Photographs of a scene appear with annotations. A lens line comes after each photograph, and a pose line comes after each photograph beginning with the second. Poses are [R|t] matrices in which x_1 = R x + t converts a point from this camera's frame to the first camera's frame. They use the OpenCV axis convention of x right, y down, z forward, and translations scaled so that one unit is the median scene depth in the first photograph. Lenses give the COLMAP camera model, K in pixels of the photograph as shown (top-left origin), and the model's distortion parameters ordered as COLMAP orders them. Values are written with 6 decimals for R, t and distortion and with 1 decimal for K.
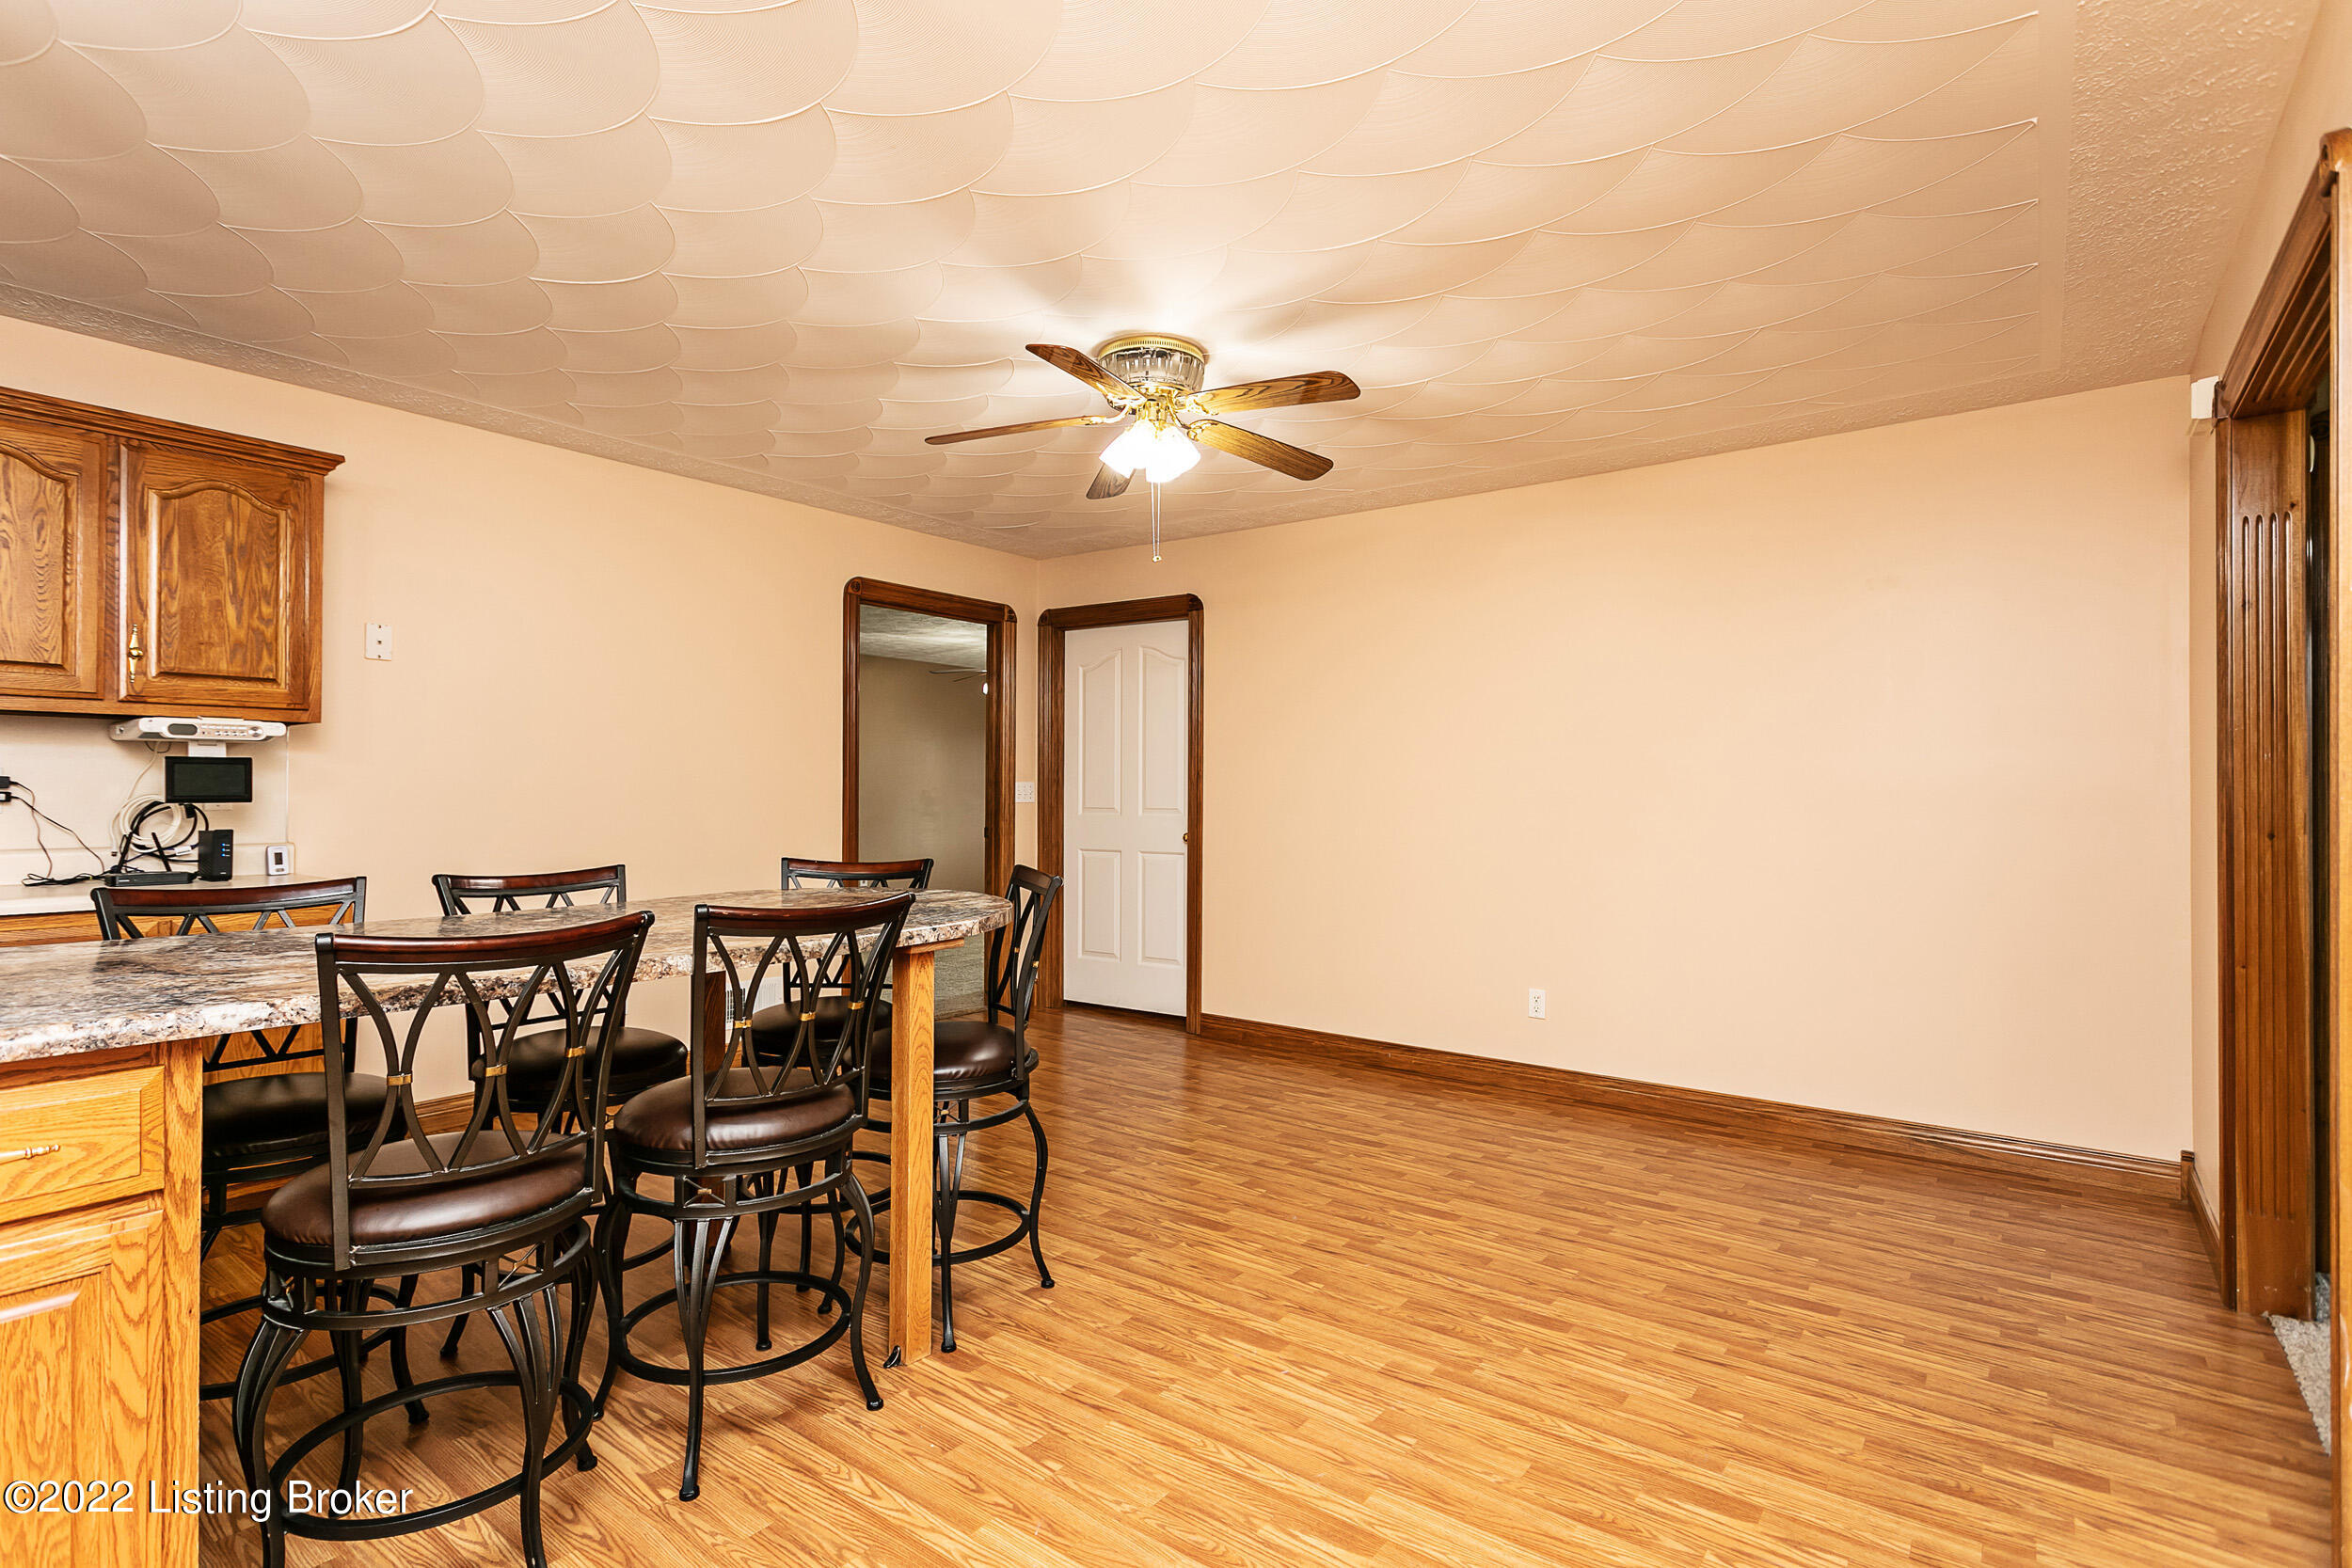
lens RADIAL K [[1127.0, 0, 1185.5], [0, 1127.0, 782.2], [0, 0, 1]] dist [-0.000694, -0.000017]
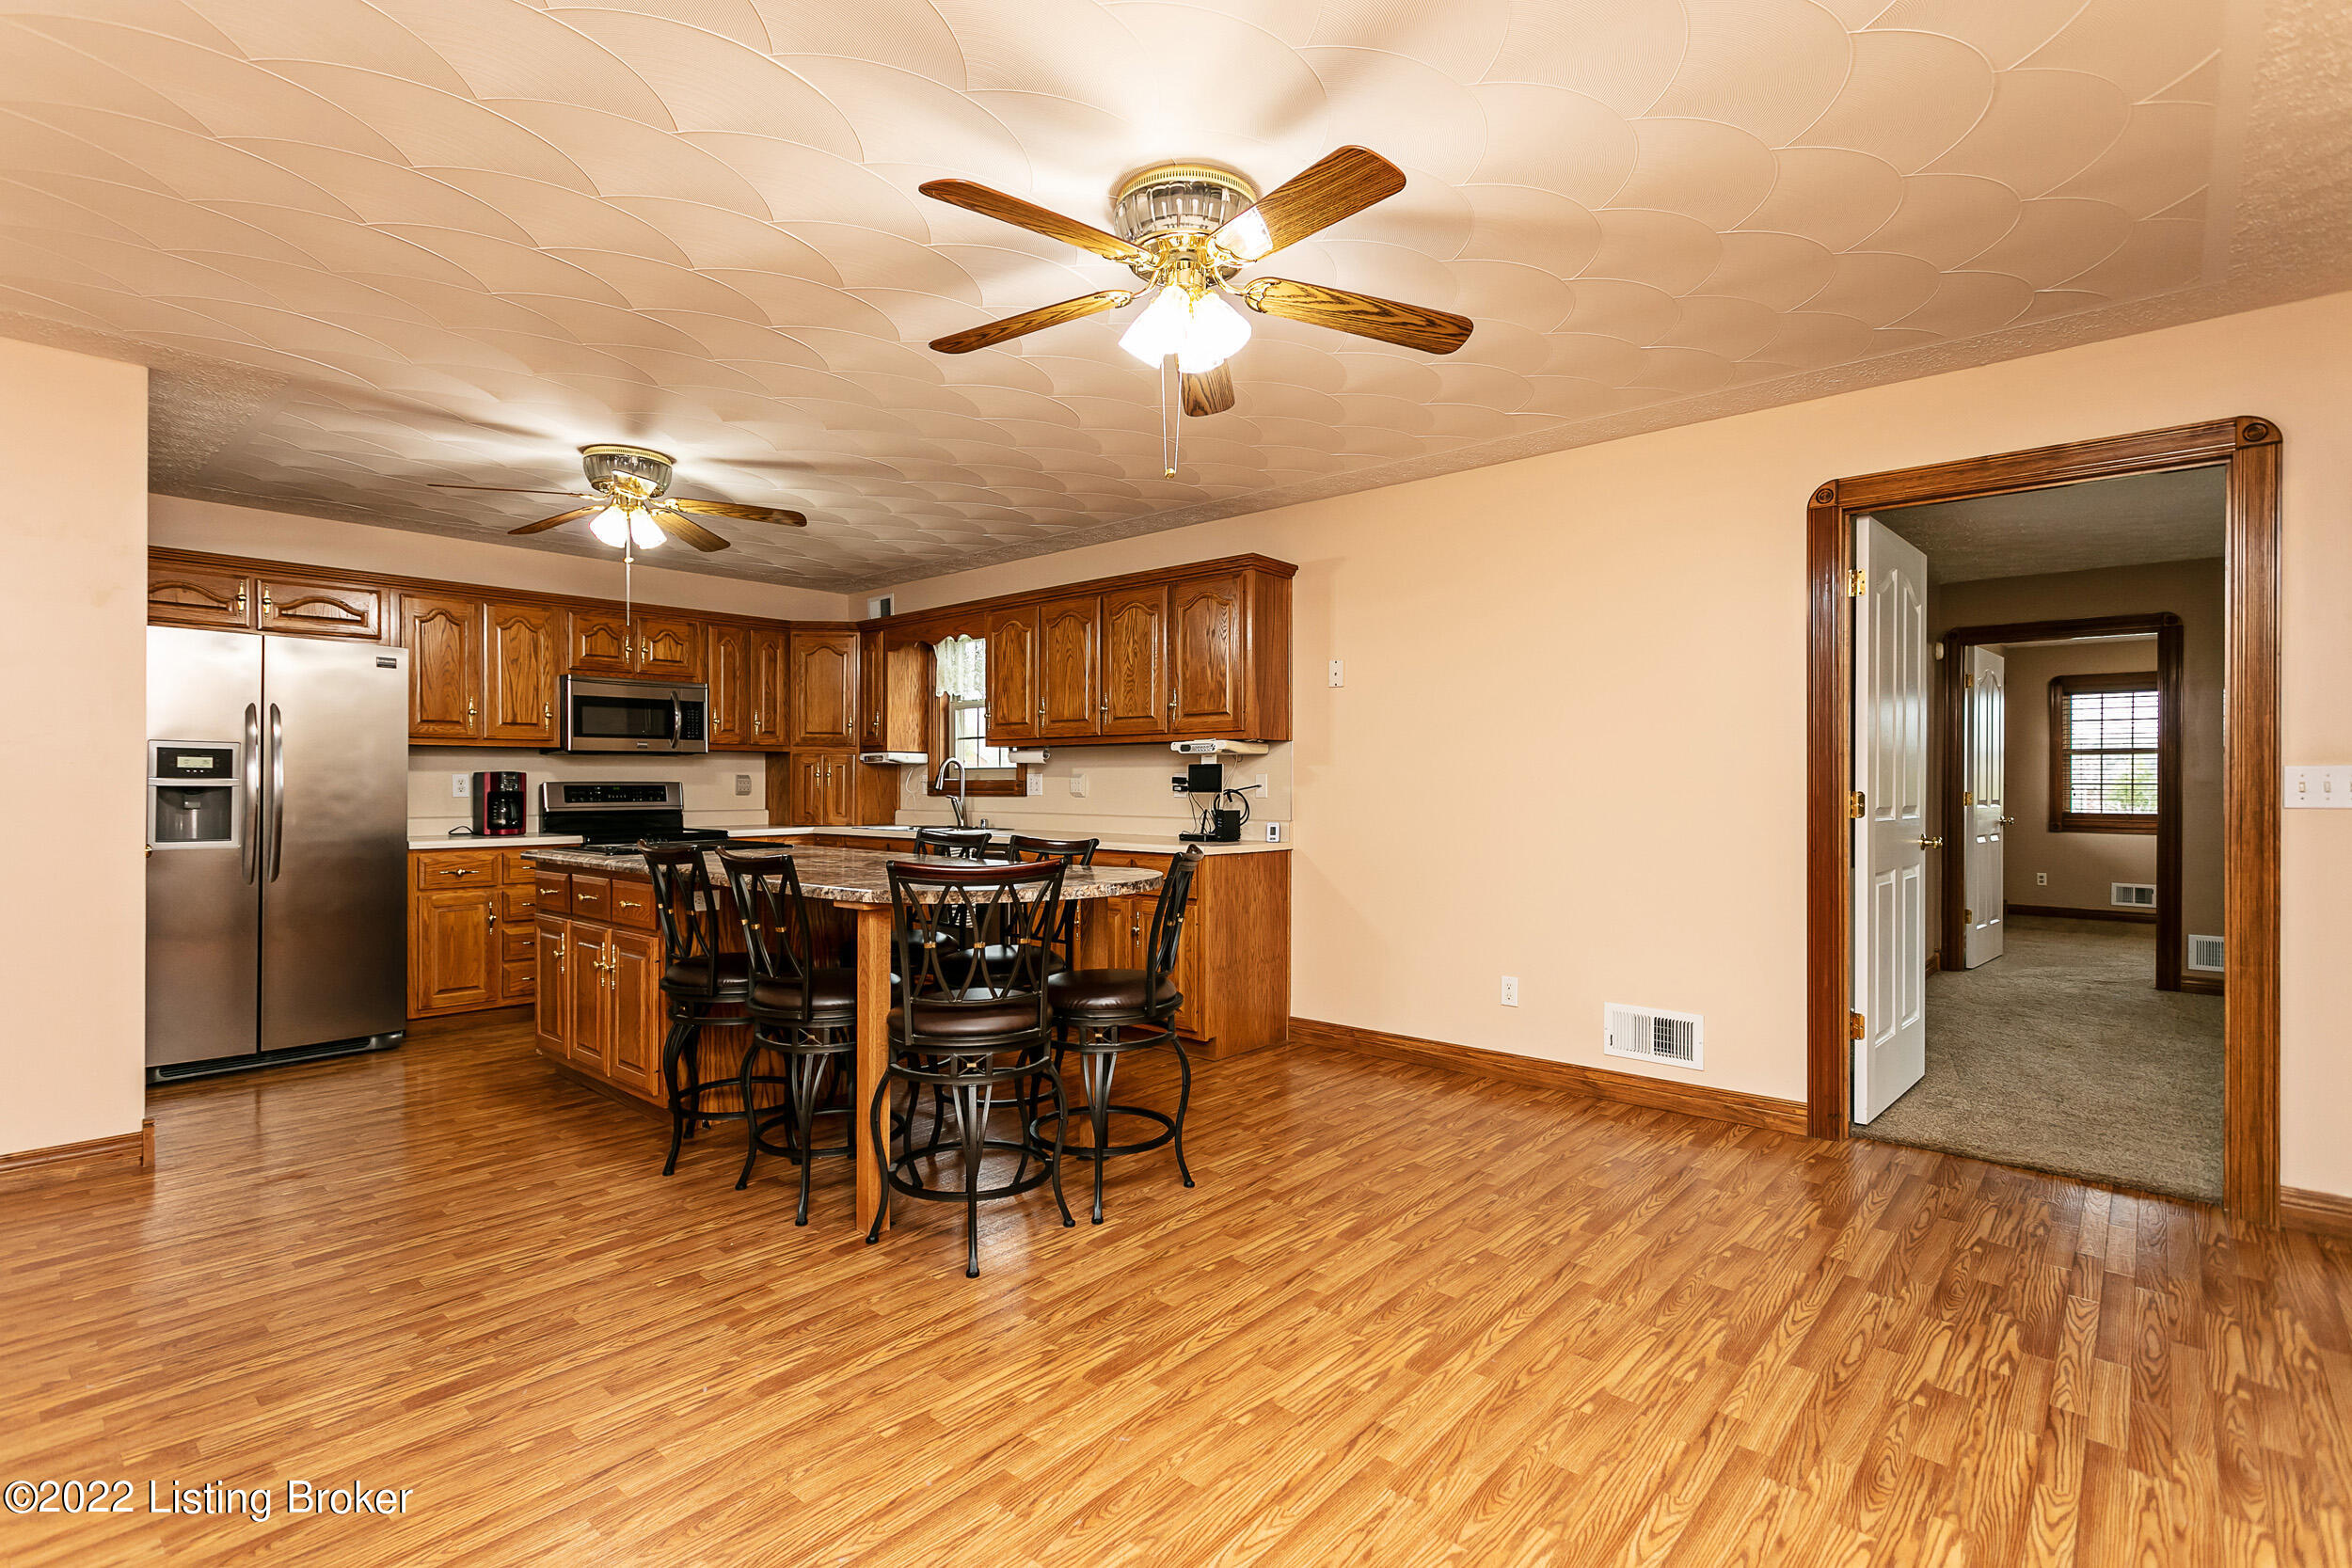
lens RADIAL K [[1127.0, 0, 1181.5], [0, 1127.0, 777.6], [0, 0, 1]] dist [-0.000694, -0.000017]
pose [[-0.075503, -0.010157, -0.997094, 0.752541], [0.005723, 0.999927, -0.010619, 0.014044], [0.997129, -0.006508, -0.075440, 1.096850]]
